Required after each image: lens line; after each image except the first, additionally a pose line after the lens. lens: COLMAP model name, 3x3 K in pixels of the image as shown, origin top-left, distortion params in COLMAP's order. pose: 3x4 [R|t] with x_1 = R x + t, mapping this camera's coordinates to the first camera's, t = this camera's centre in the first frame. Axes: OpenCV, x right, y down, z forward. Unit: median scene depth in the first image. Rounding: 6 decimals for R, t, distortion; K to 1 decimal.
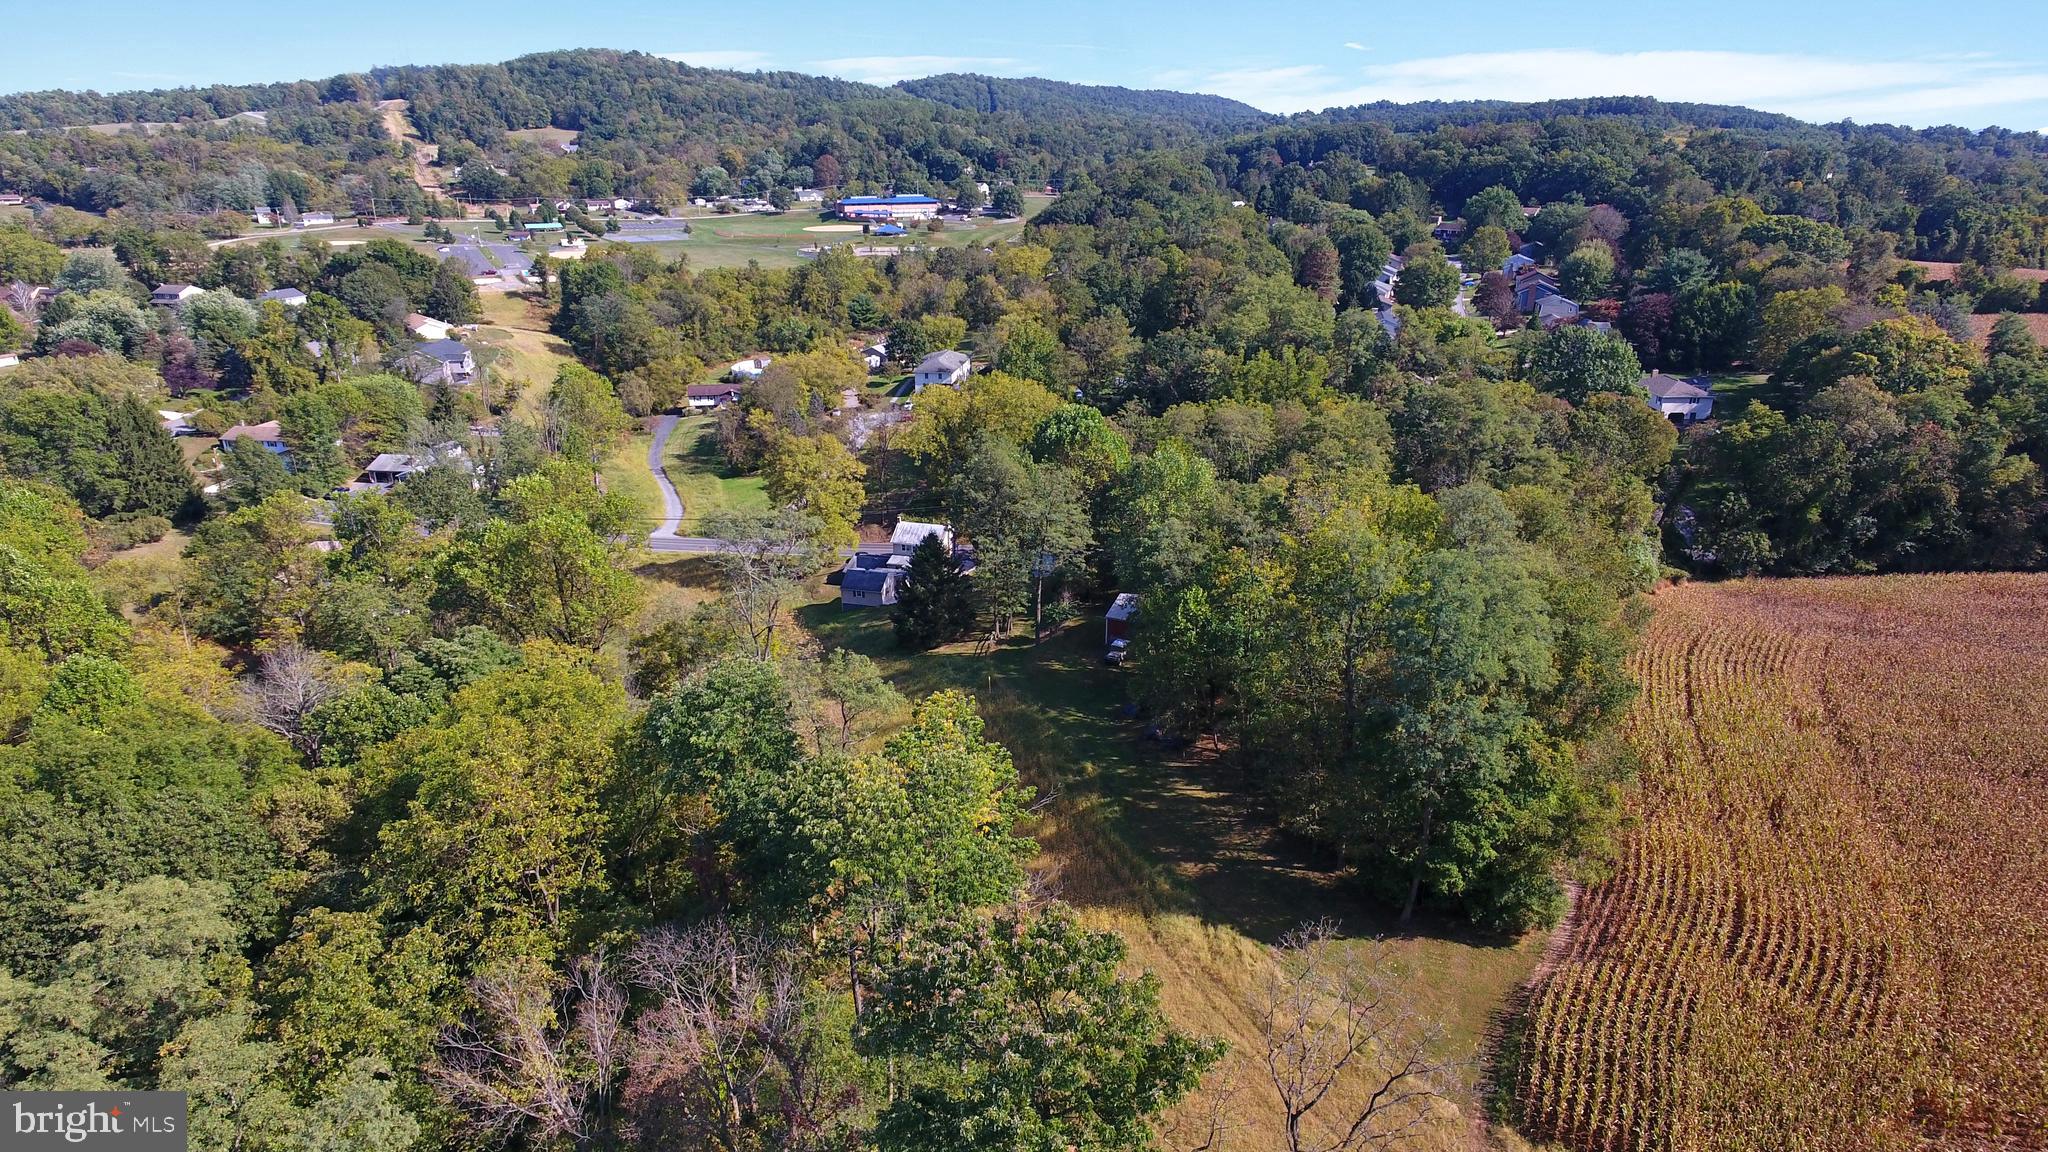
lens RADIAL K [[1192.6, 0, 1044.7], [0, 1192.6, 595.2], [0, 0, 1]] dist [0.003847, -0.002987]
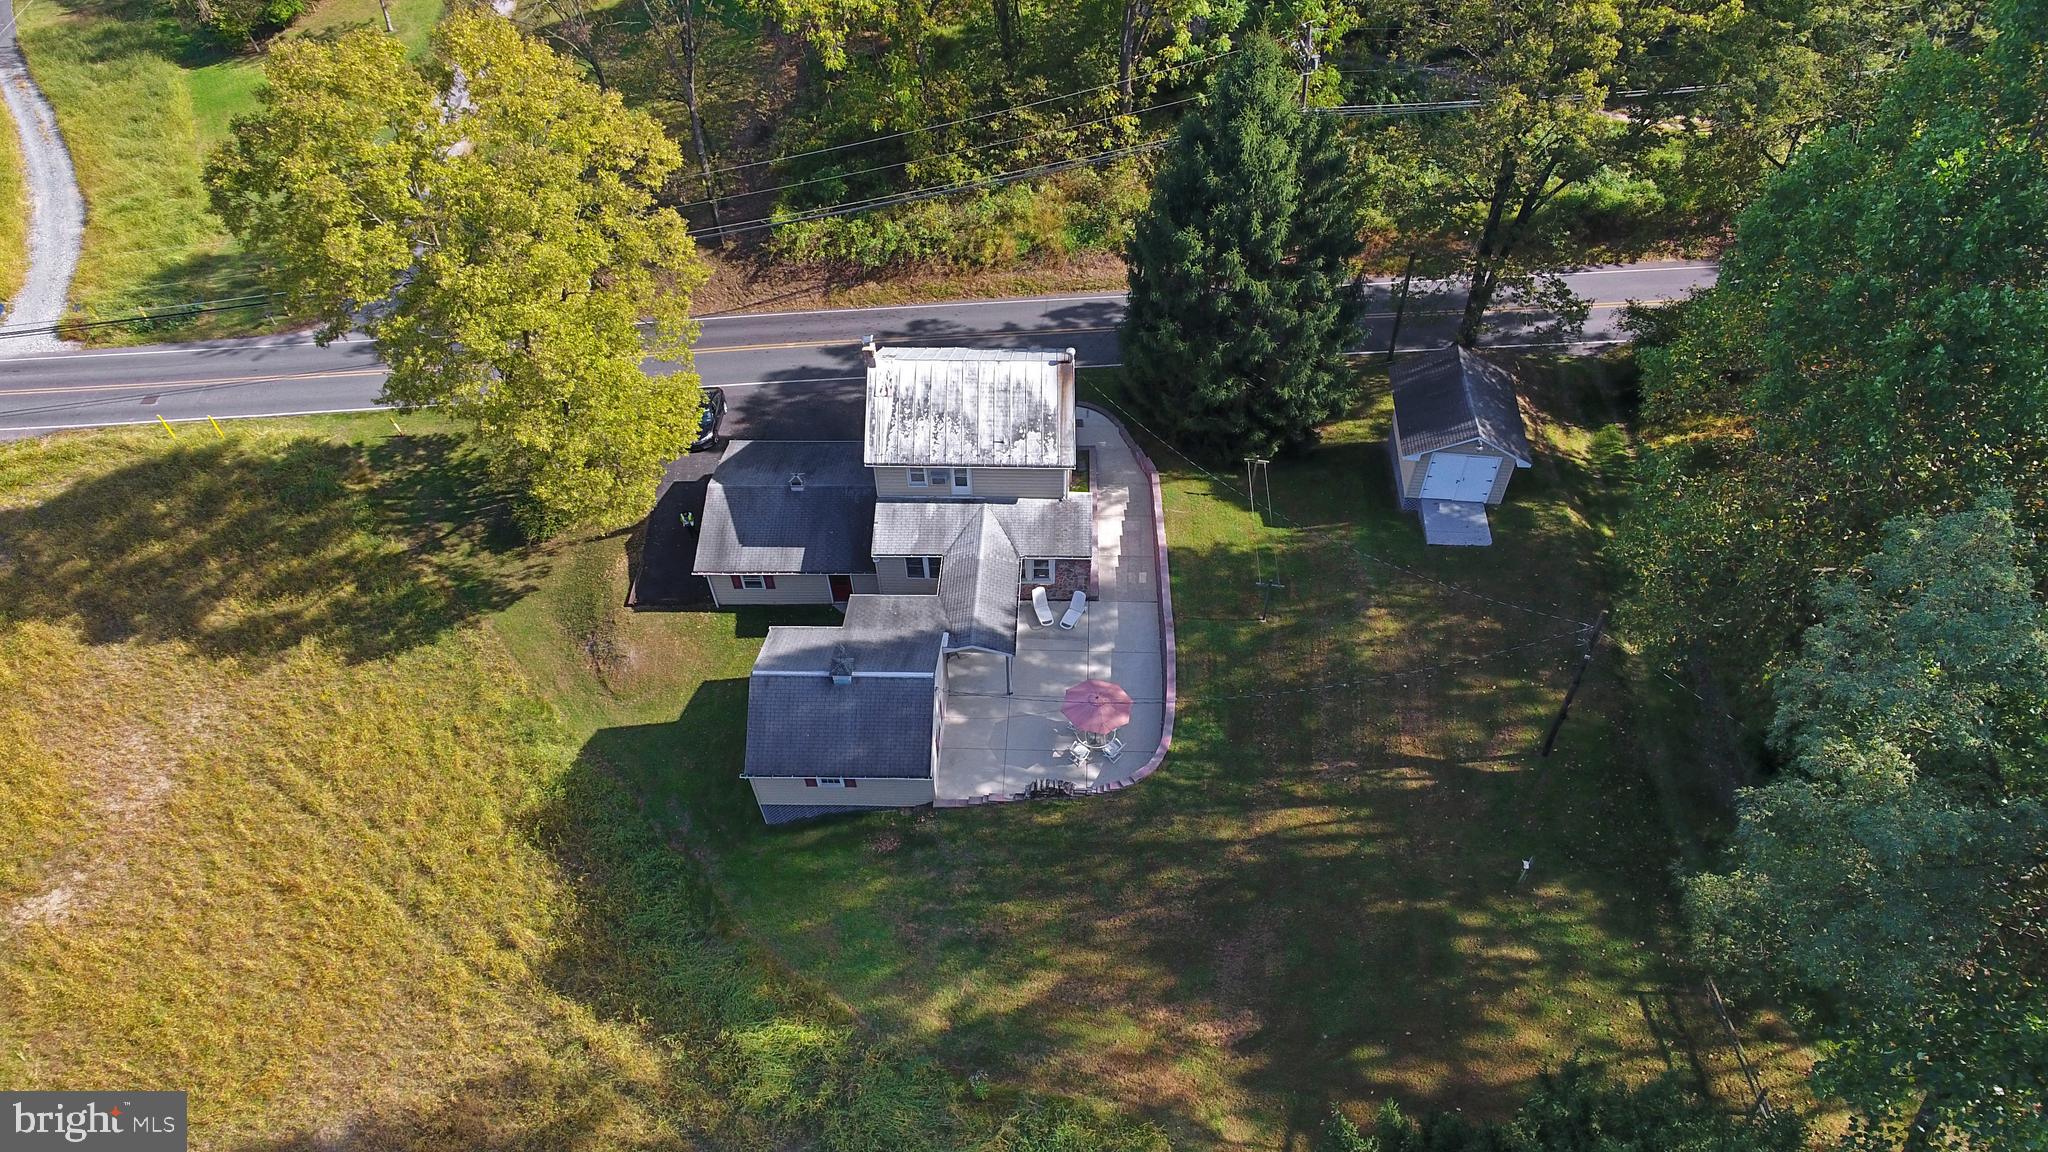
lens RADIAL K [[1195.8, 0, 1041.3], [0, 1195.8, 586.5], [0, 0, 1]] dist [0.005822, -0.003288]
pose [[0.970924, -0.182346, 0.155100, -0.066924], [0.095819, 0.889767, 0.446245, -0.064872], [-0.219374, -0.418408, 0.881368, 0.368200]]
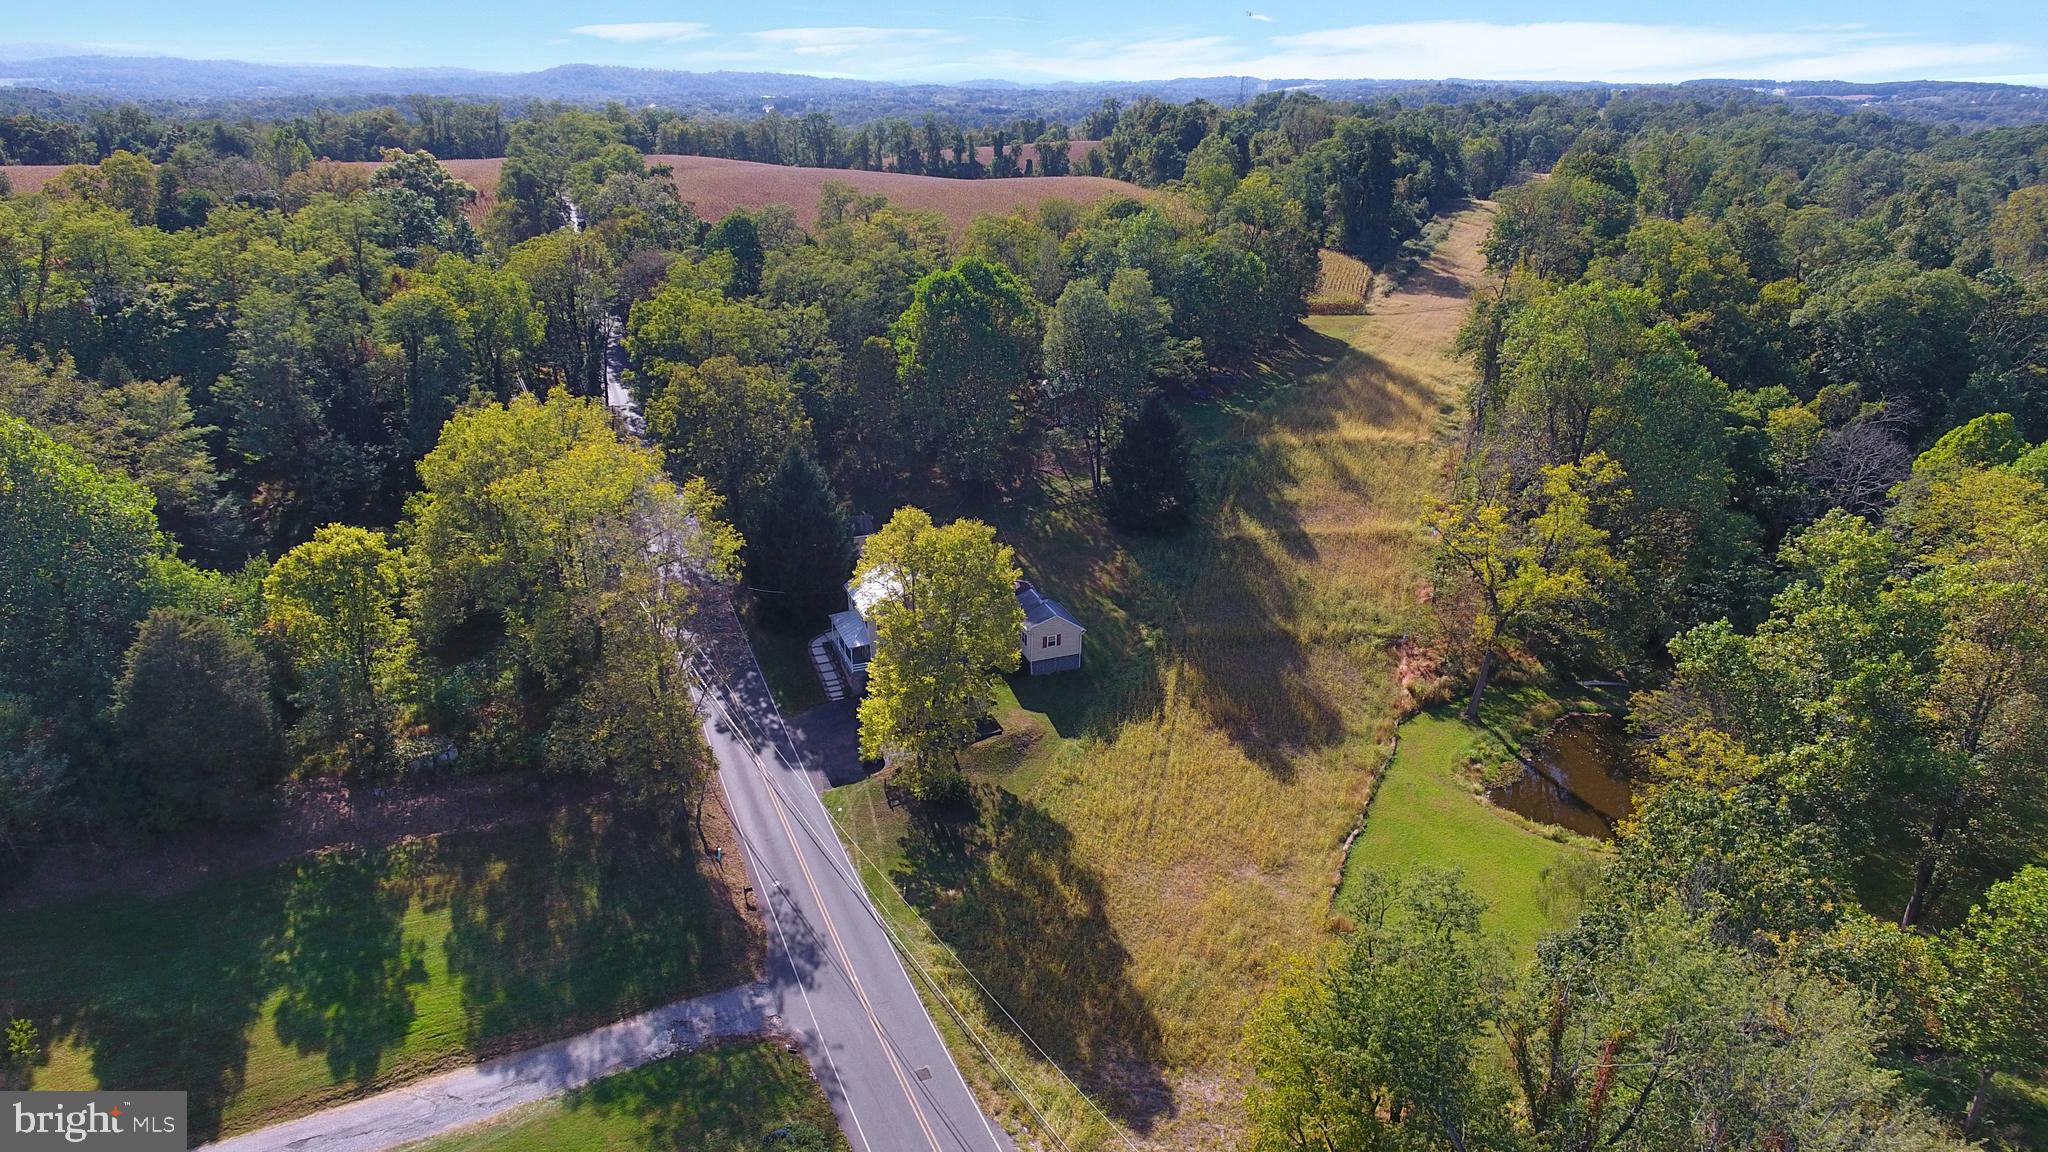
lens RADIAL K [[1195.8, 0, 1041.3], [0, 1195.8, 586.5], [0, 0, 1]] dist [0.005822, -0.003288]
pose [[-0.615730, -0.314022, 0.722681, -0.289552], [0.273749, 0.774778, 0.569896, -0.187113], [-0.738877, 0.548735, -0.391090, 0.586252]]
